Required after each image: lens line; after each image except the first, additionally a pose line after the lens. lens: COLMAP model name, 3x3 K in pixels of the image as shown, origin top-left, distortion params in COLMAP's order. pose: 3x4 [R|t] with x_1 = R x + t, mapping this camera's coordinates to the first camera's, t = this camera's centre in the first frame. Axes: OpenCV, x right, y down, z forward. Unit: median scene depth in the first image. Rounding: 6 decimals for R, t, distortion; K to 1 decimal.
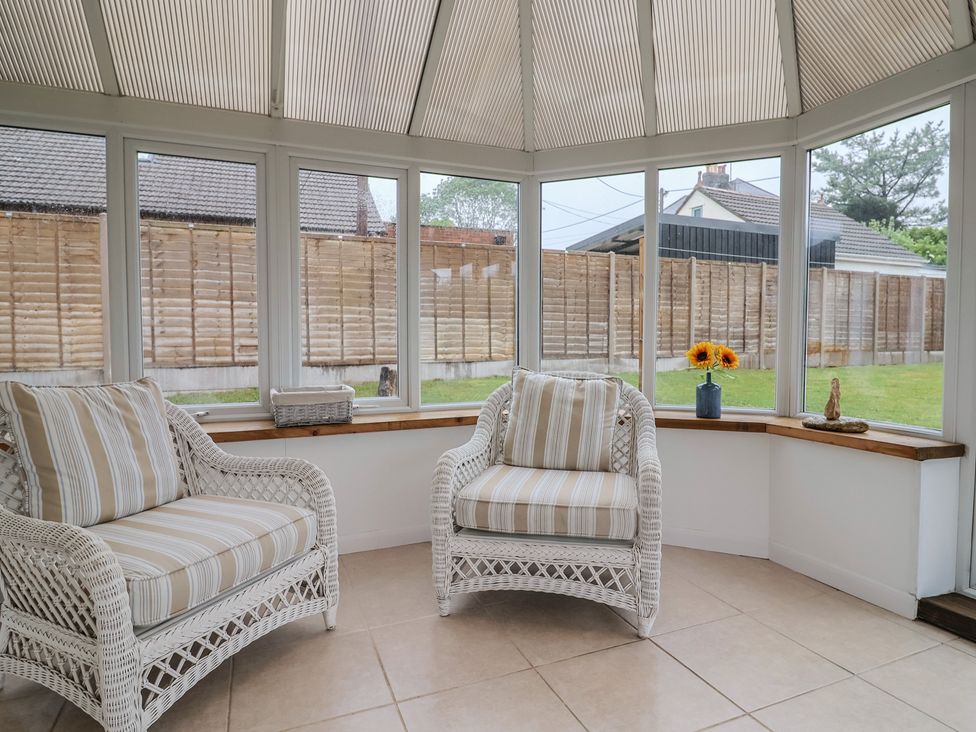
lens RADIAL K [[590.5, 0, 494.8], [0, 590.5, 364.8], [0, 0, 1]] dist [0.001547, -0.014250]
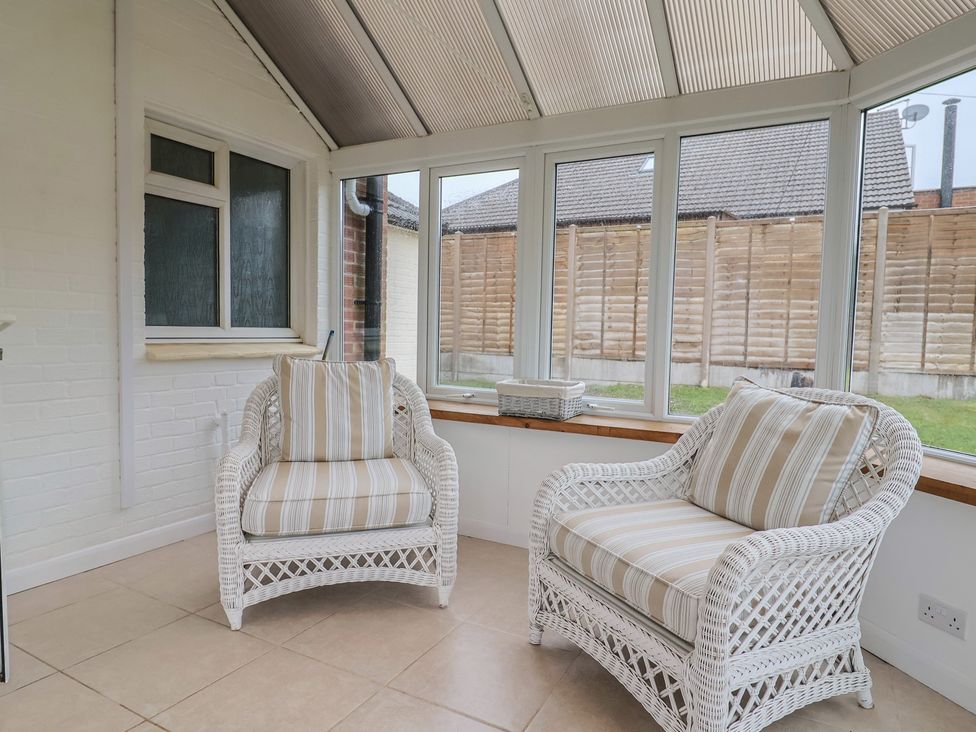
lens RADIAL K [[604.2, 0, 486.3], [0, 604.2, 364.5], [0, 0, 1]] dist [0.019493, -0.023471]
pose [[0.618977, 0.062450, -0.782923, 0.171478], [-0.061285, 0.997635, 0.031125, -0.005950], [0.783015, 0.028716, 0.621340, 0.111550]]
